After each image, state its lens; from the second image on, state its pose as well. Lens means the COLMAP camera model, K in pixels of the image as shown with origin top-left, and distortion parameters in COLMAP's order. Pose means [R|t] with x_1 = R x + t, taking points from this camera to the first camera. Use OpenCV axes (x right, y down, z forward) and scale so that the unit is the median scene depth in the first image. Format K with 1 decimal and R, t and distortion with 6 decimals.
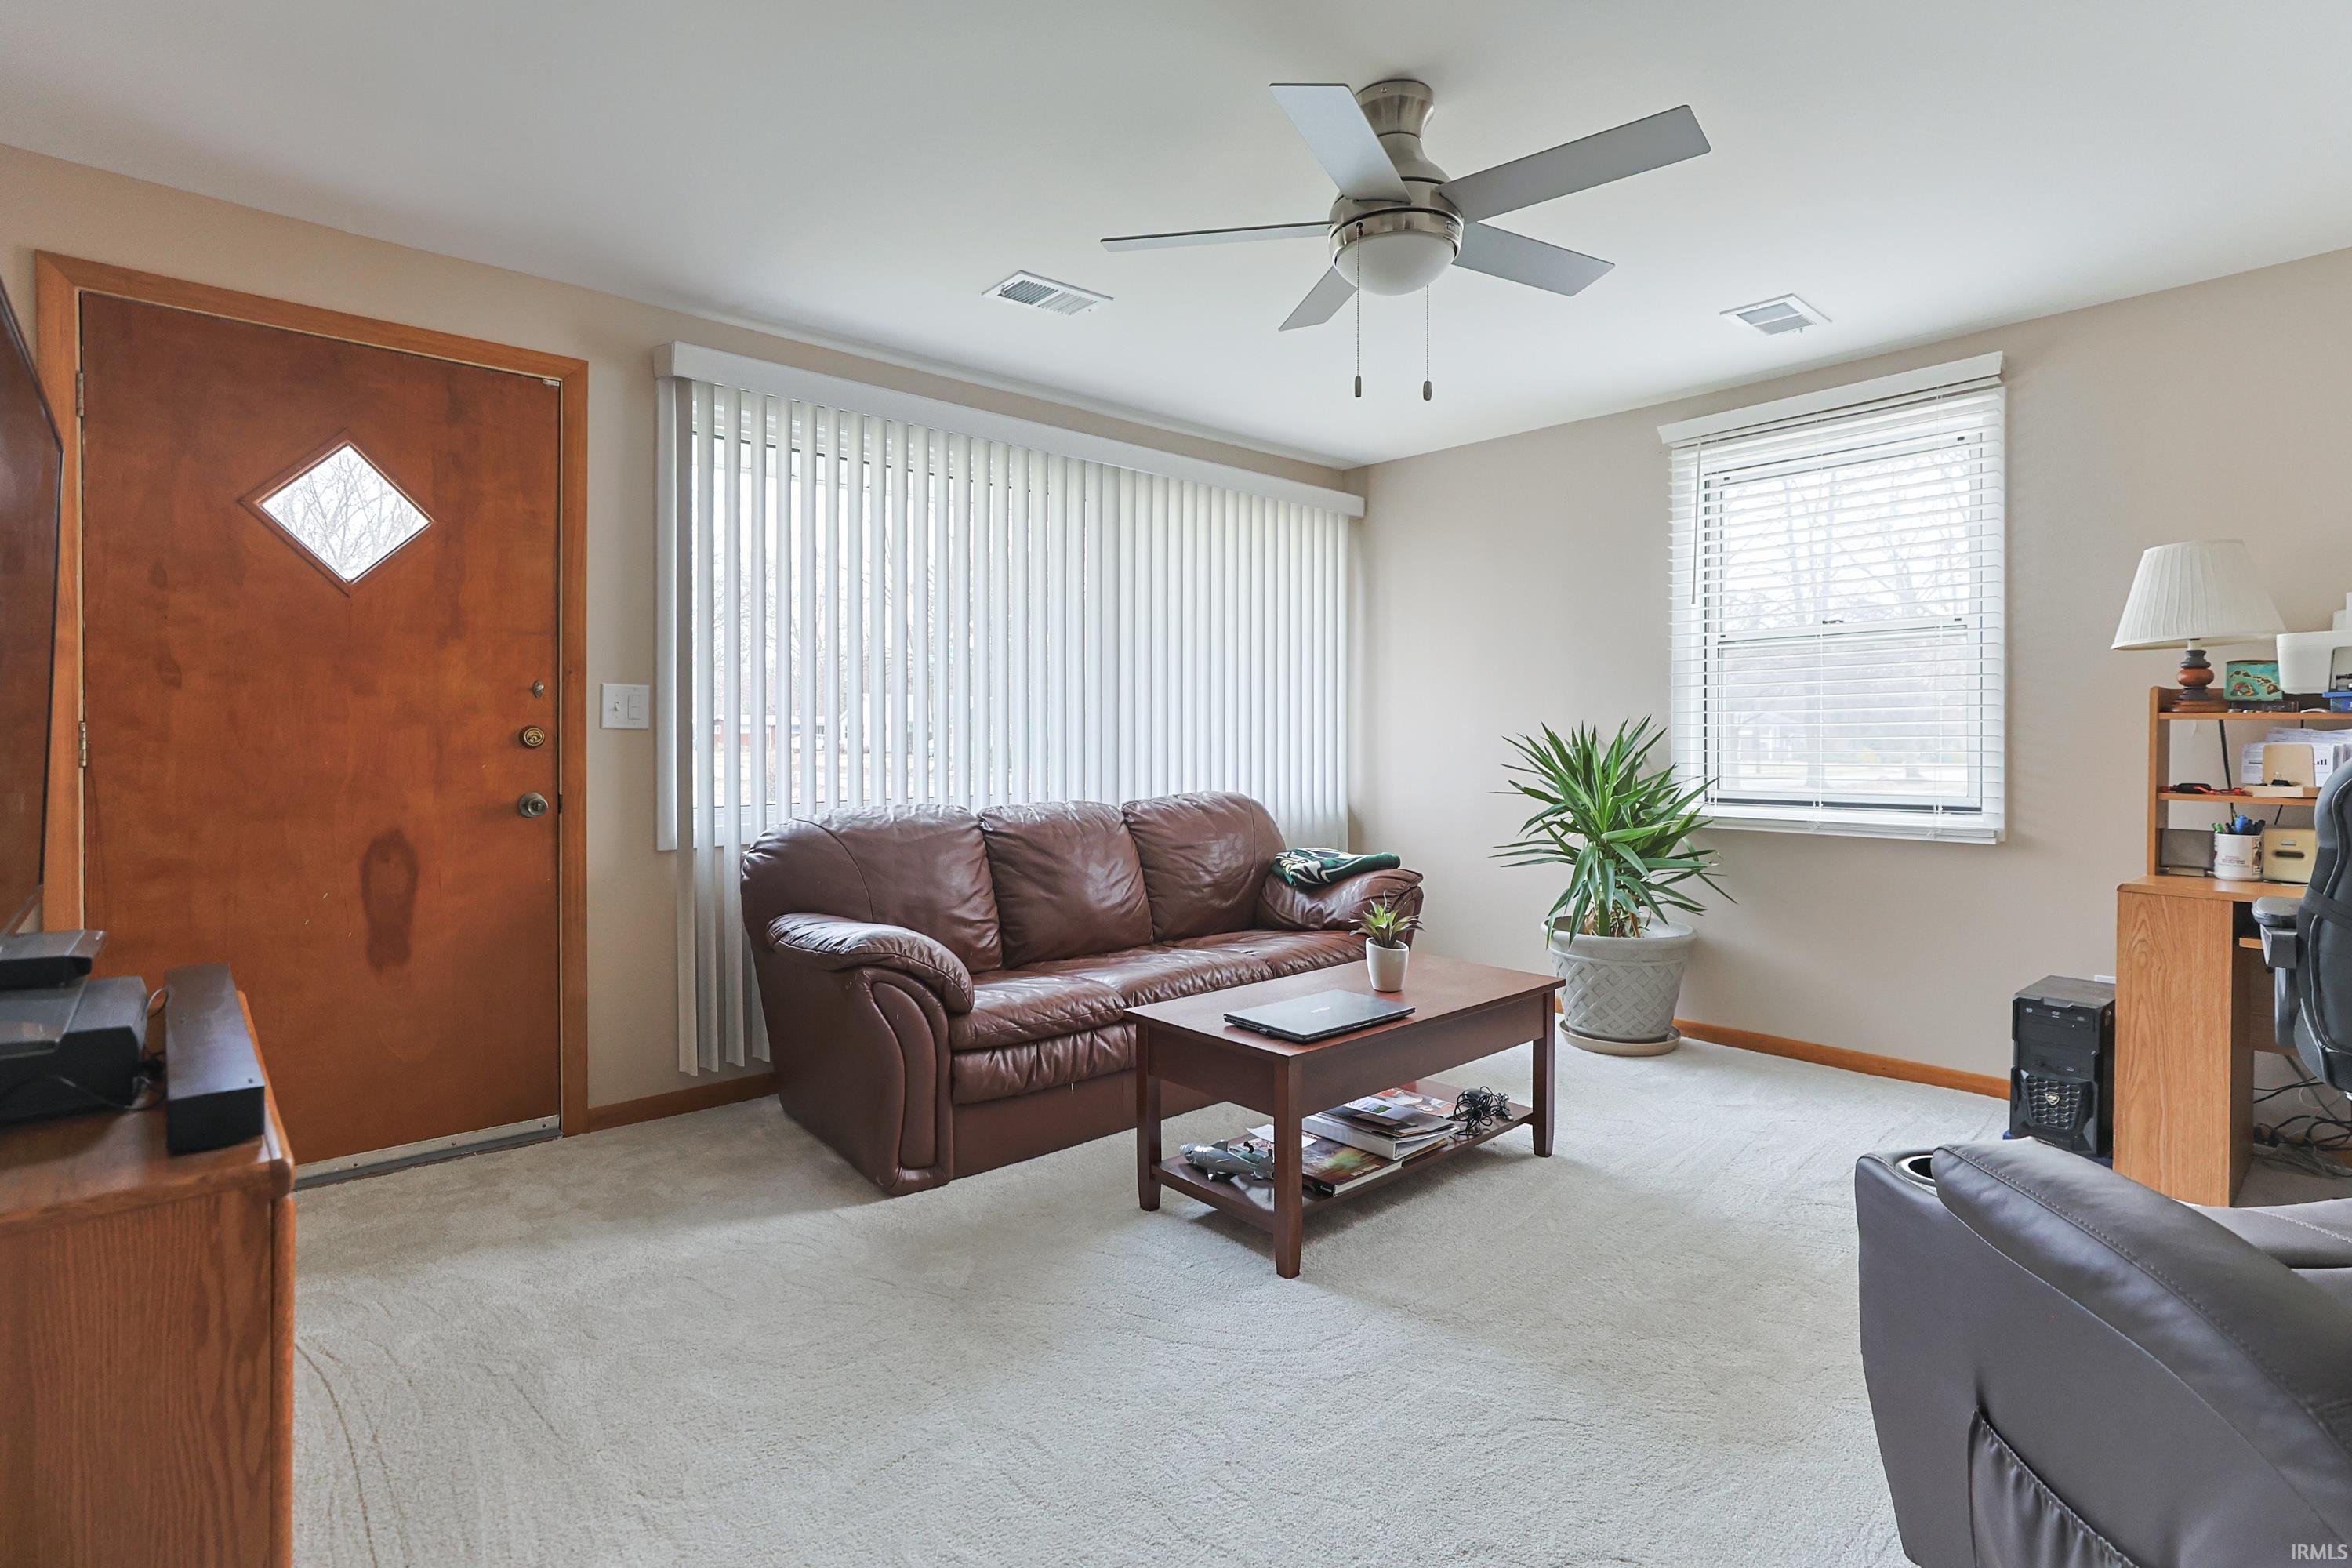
lens RADIAL K [[1147.9, 0, 1162.6], [0, 1147.9, 738.4], [0, 0, 1]] dist [-0.003486, -0.000200]
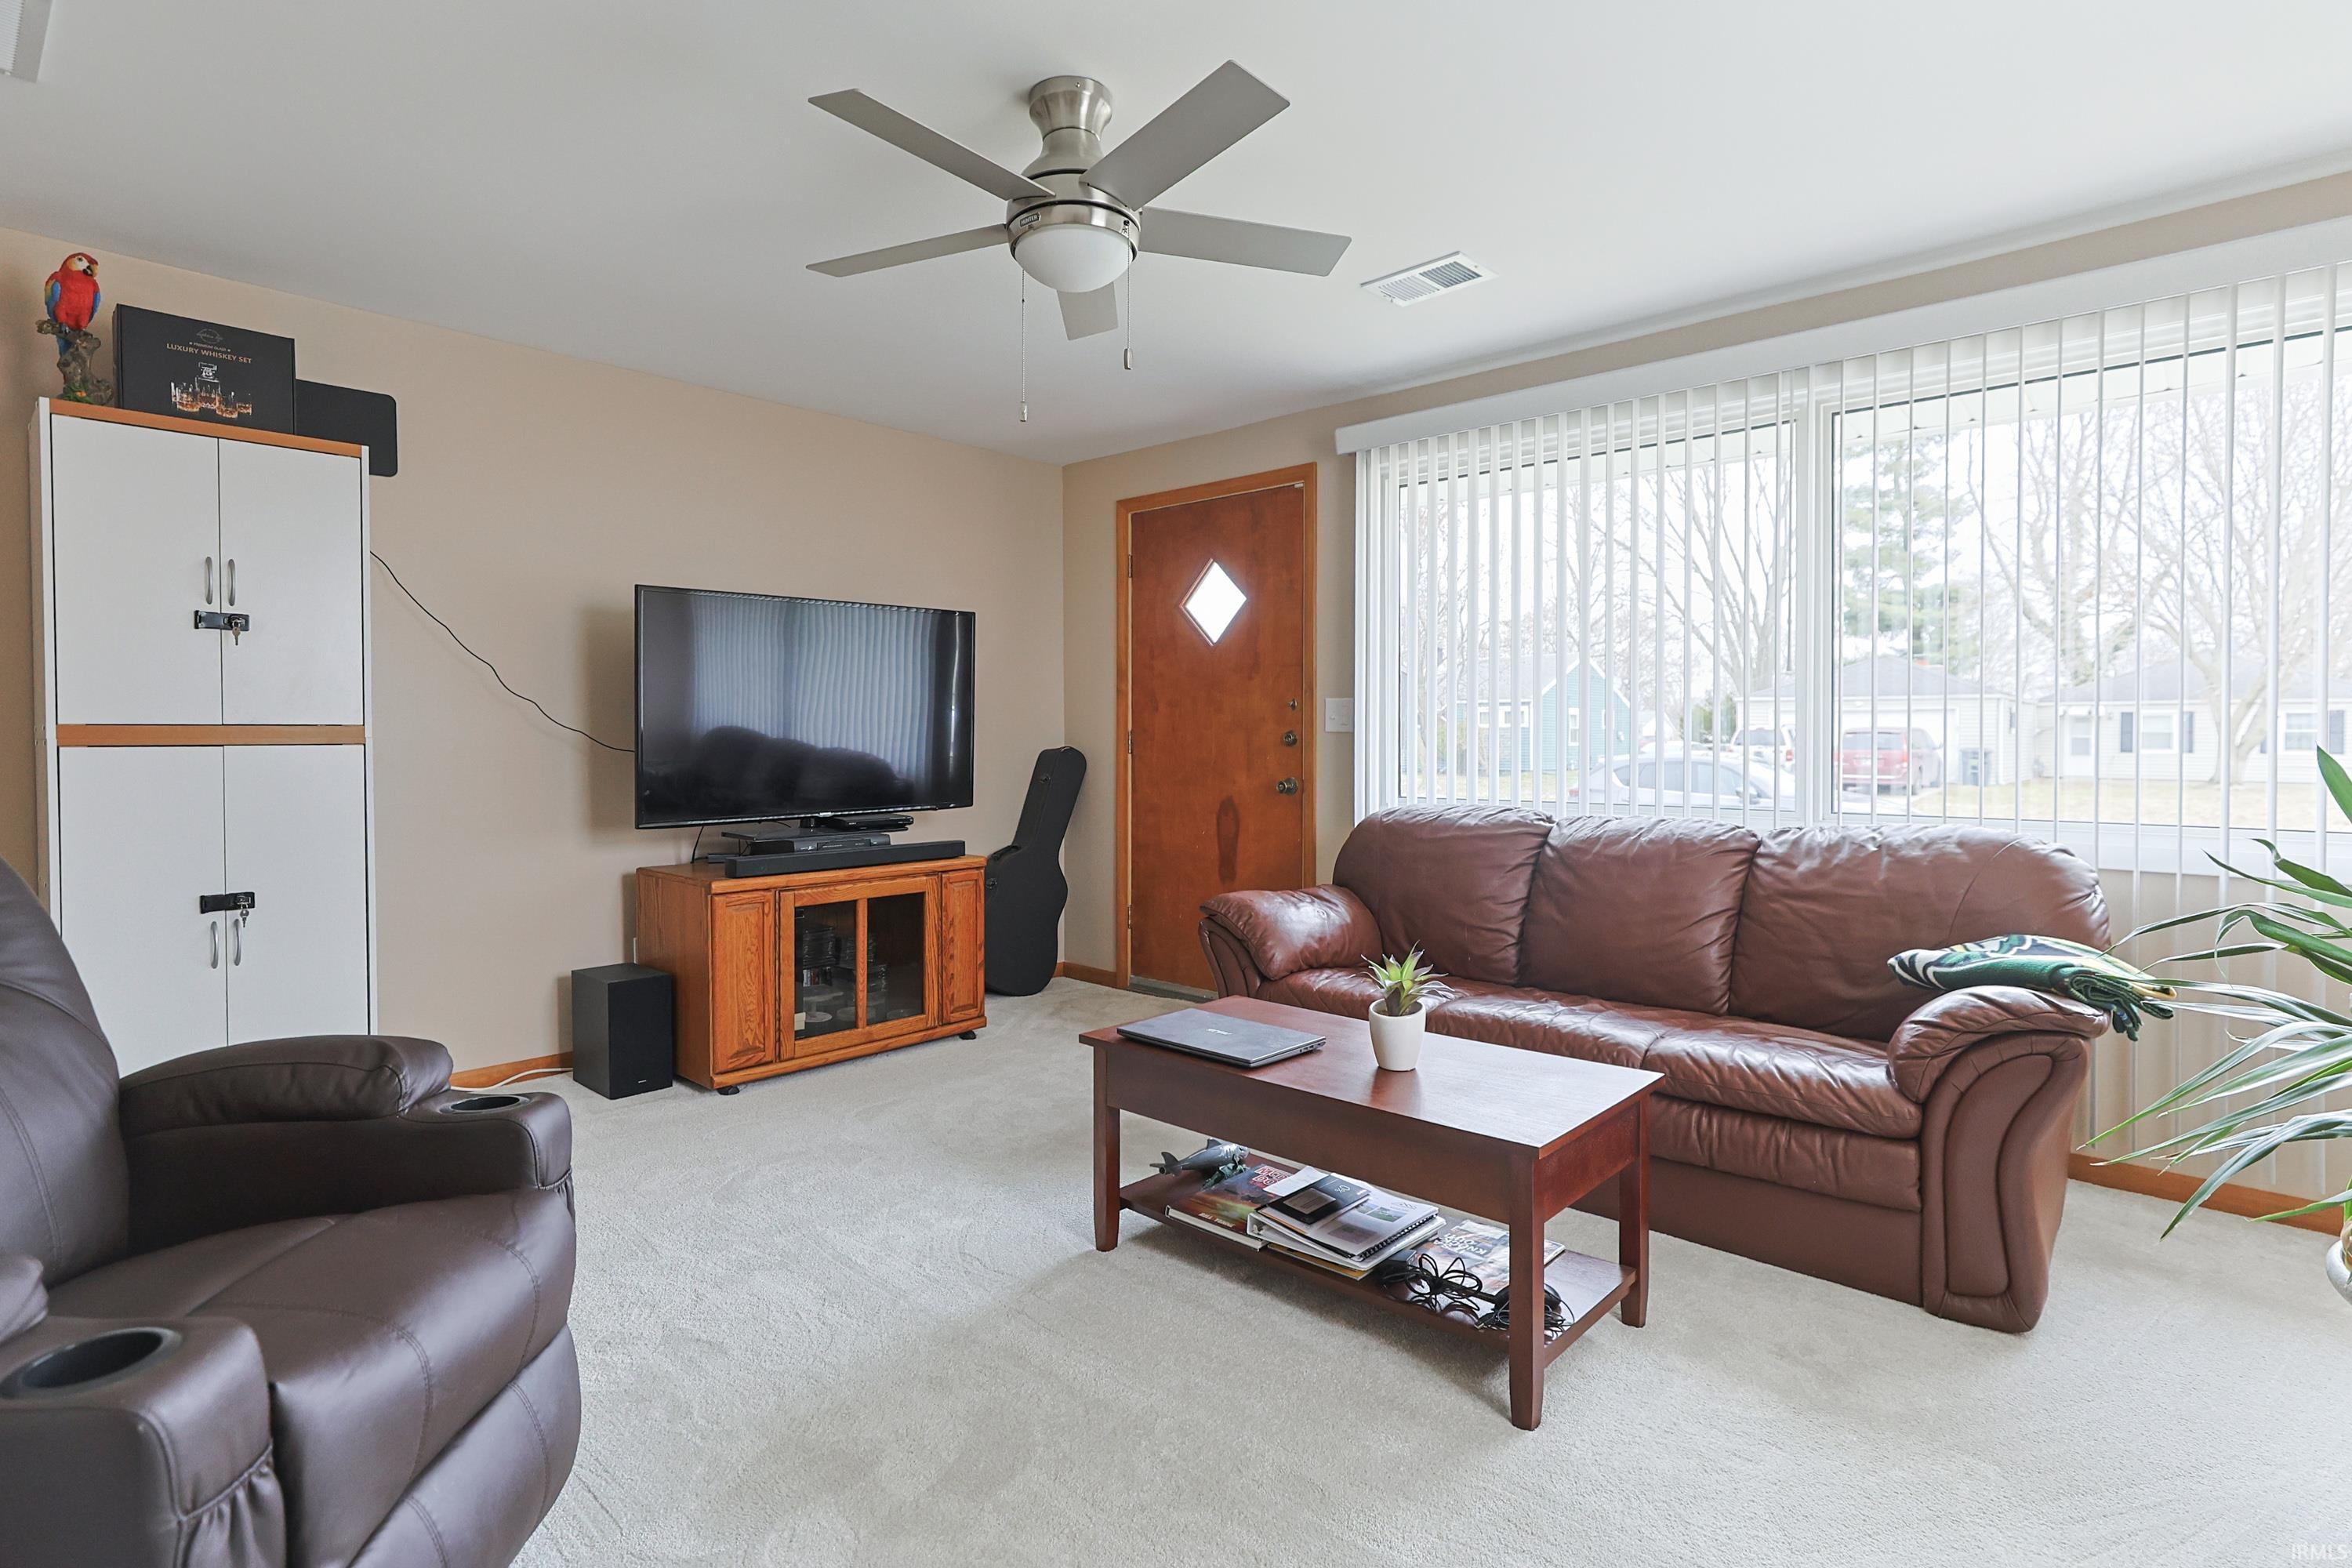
lens RADIAL K [[1147.9, 0, 1162.6], [0, 1147.9, 738.4], [0, 0, 1]] dist [-0.003486, -0.000200]
pose [[0.107459, -0.000971, -0.994209, 0.868004], [-0.002235, 0.999997, -0.001219, 0.001077], [0.994207, 0.002353, 0.107456, 0.703150]]
